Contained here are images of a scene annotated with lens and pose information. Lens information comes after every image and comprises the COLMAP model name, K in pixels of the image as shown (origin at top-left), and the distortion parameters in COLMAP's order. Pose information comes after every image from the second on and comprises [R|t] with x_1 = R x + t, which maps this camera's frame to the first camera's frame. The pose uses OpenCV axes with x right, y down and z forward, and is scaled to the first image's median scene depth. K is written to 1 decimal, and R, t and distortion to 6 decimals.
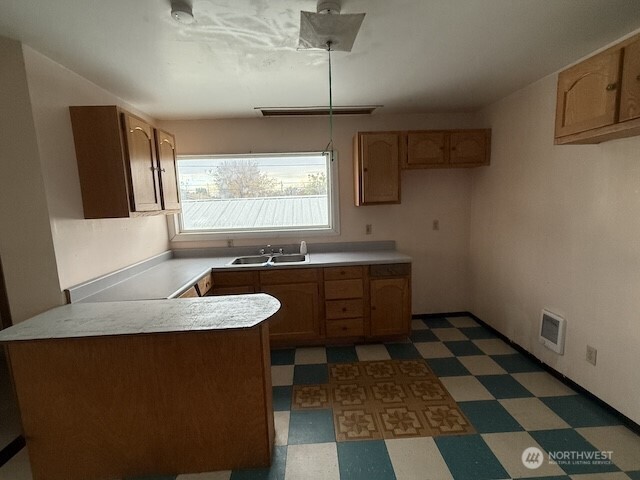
lens RADIAL K [[296.9, 0, 320.7], [0, 296.9, 239.6], [0, 0, 1]] dist [-0.000167, 0.000170]
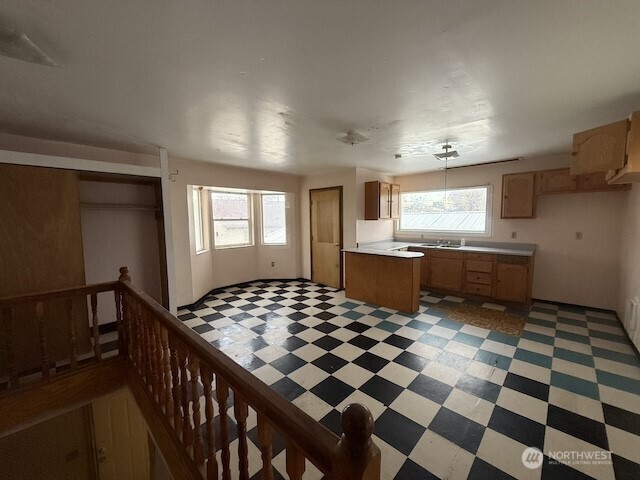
lens RADIAL K [[257.6, 0, 320.2], [0, 257.6, 240.2], [0, 0, 1]] dist [0.003020, 0.000211]
pose [[0.694956, 0.088921, -0.713533, 0.482562], [-0.106429, 0.994115, 0.020229, 0.081688], [0.711132, 0.061882, 0.700330, -0.712880]]
